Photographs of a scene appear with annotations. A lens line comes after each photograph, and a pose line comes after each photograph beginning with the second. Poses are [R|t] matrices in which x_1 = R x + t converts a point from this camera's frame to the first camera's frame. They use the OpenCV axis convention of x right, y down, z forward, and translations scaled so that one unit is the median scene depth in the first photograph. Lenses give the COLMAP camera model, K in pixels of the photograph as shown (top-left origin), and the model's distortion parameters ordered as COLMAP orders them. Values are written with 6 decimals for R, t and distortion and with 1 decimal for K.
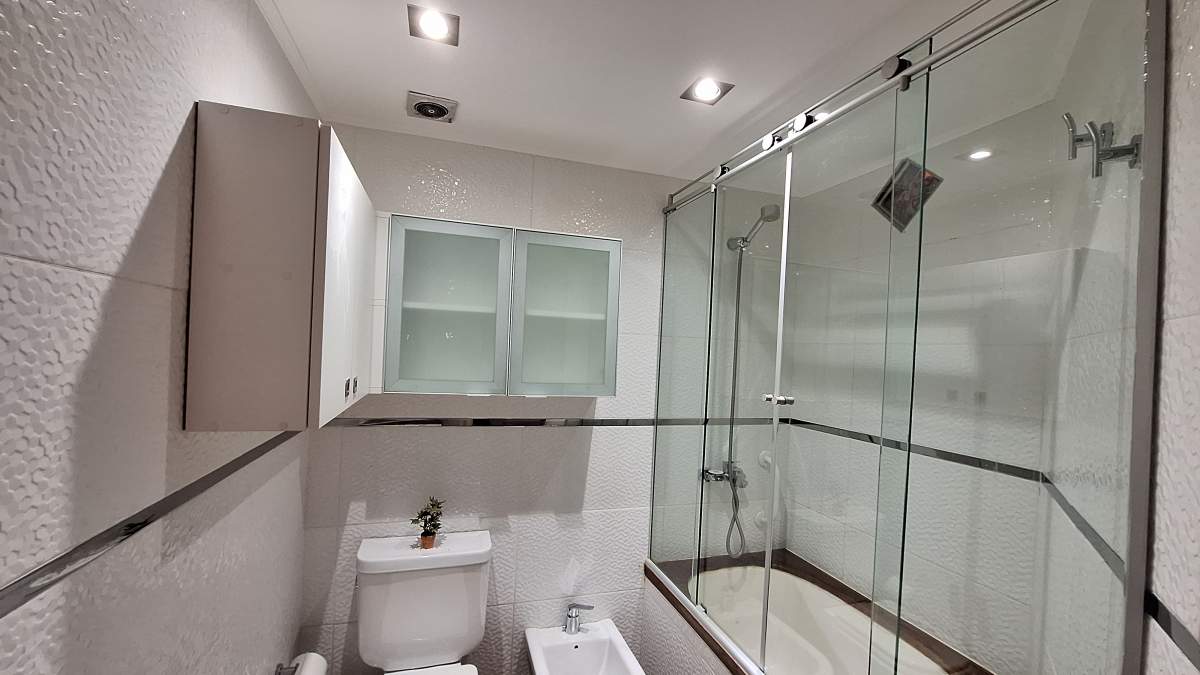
lens RADIAL K [[471.6, 0, 590.4], [0, 471.6, 354.9], [0, 0, 1]] dist [-0.007950, 0.000855]
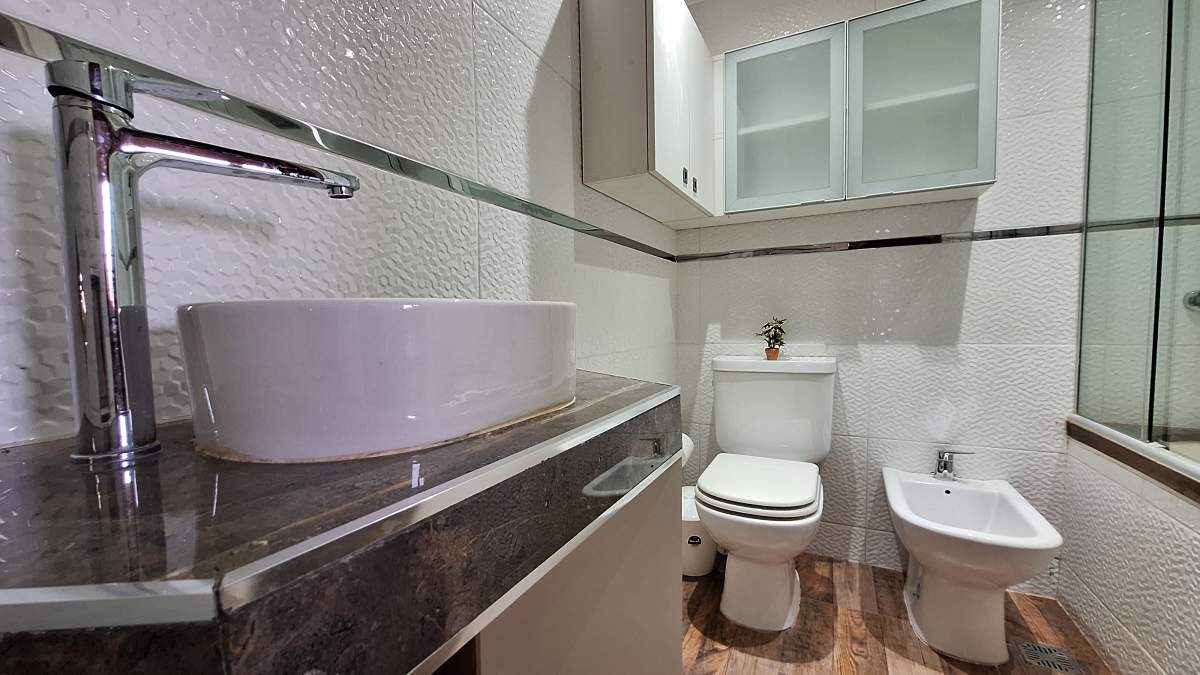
lens RADIAL K [[471.6, 0, 593.2], [0, 471.6, 349.4], [0, 0, 1]] dist [-0.007950, 0.000855]
pose [[0.706442, -0.012764, -0.707656, 0.134729], [0.046165, 0.998539, 0.028075, 0.333127], [0.706264, -0.052503, 0.705999, -0.062130]]
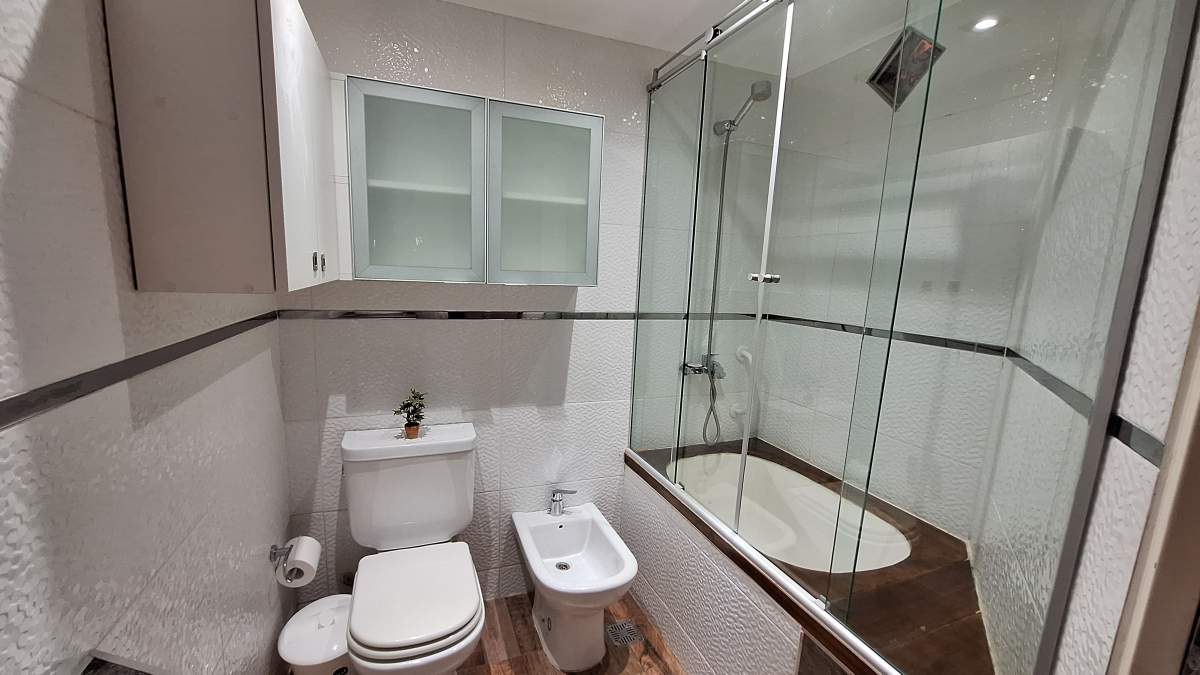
lens RADIAL K [[471.6, 0, 590.6], [0, 471.6, 354.0], [0, 0, 1]] dist [-0.007950, 0.000855]
pose [[0.998425, -0.013856, 0.054356, -0.016633], [0.004672, 0.986185, 0.165583, 0.066998], [-0.055899, -0.165069, 0.984697, 0.014717]]
